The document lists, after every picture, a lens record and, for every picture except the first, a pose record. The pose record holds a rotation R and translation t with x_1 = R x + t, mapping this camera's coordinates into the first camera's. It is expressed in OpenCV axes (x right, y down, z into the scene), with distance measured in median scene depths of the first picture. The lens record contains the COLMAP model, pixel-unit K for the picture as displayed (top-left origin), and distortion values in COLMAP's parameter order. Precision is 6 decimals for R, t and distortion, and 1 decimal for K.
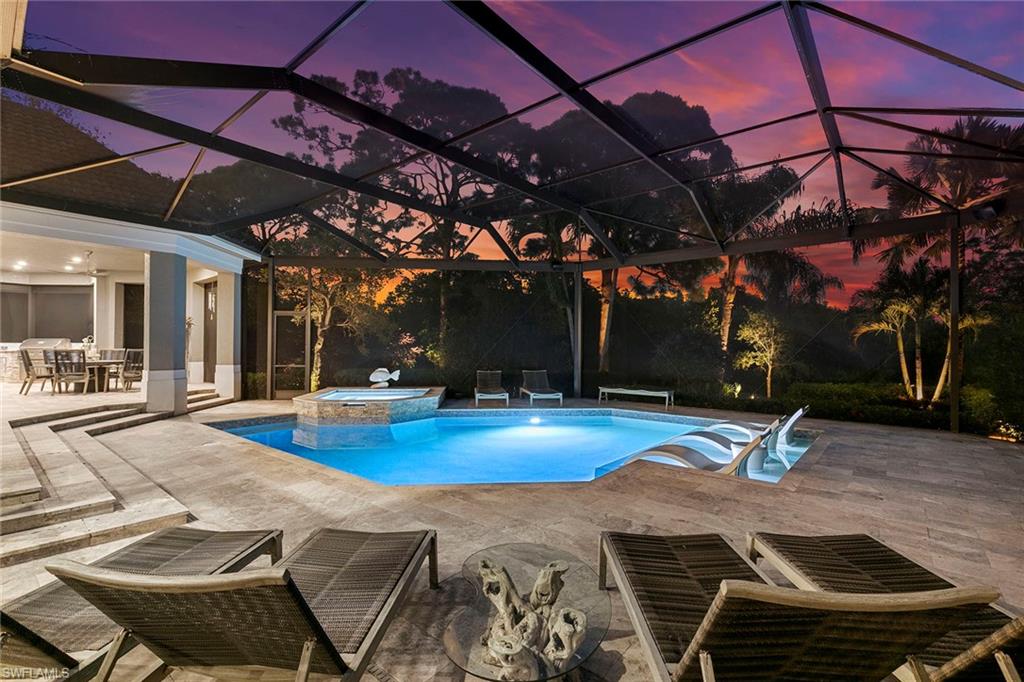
lens RADIAL K [[457.7, 0, 512.0], [0, 457.7, 341.0], [0, 0, 1]] dist [0.002857, 0.000187]
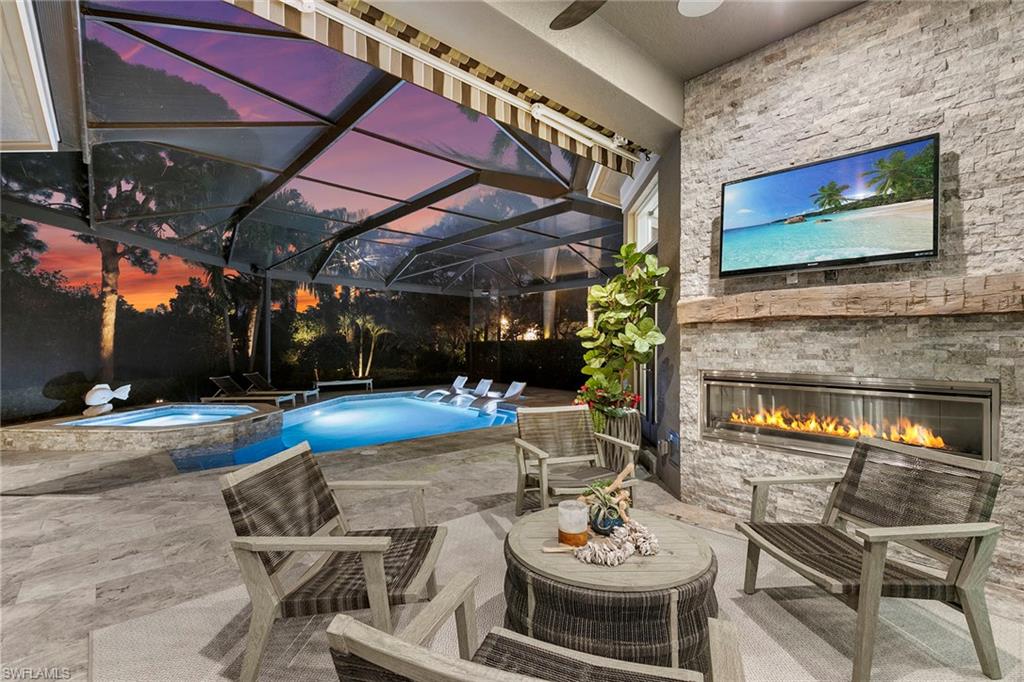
lens RADIAL K [[460.9, 0, 506.1], [0, 460.9, 337.2], [0, 0, 1]] dist [0.003142, 0.000208]
pose [[0.152428, 0.009460, 0.988269, -0.872286], [-0.013287, 0.999883, -0.007522, -0.013182], [-0.988225, -0.011984, 0.152536, 0.306343]]
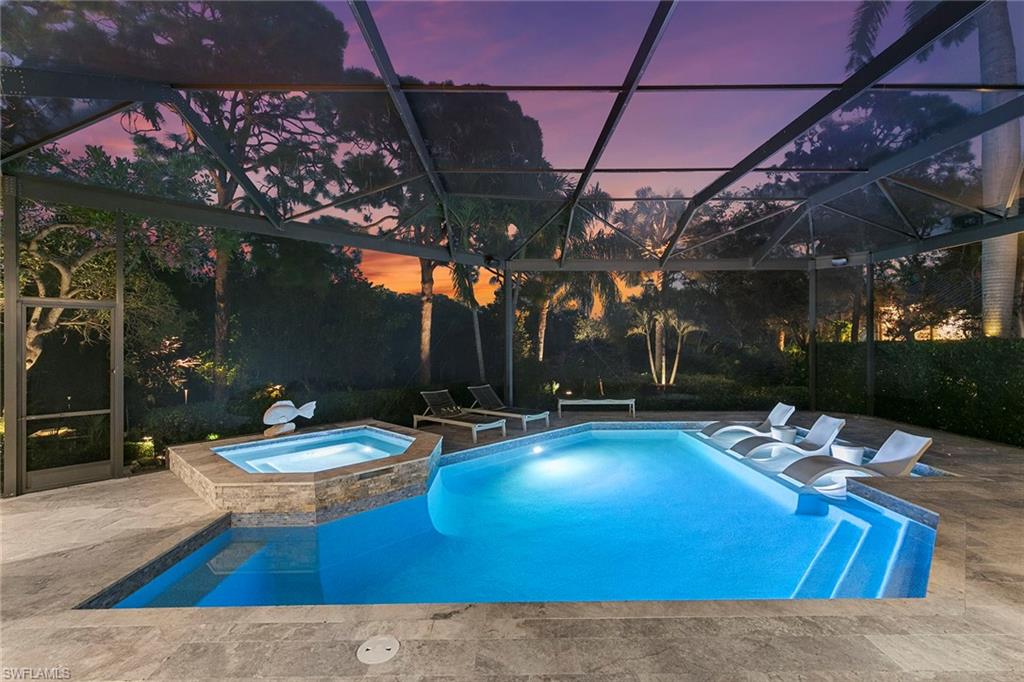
lens RADIAL K [[460.9, 0, 506.1], [0, 460.9, 337.2], [0, 0, 1]] dist [0.003142, 0.000208]
pose [[0.762559, -0.005215, 0.646898, -0.455900], [0.003512, 0.999986, 0.003922, -0.026780], [-0.646909, -0.000719, 0.762567, 0.342228]]
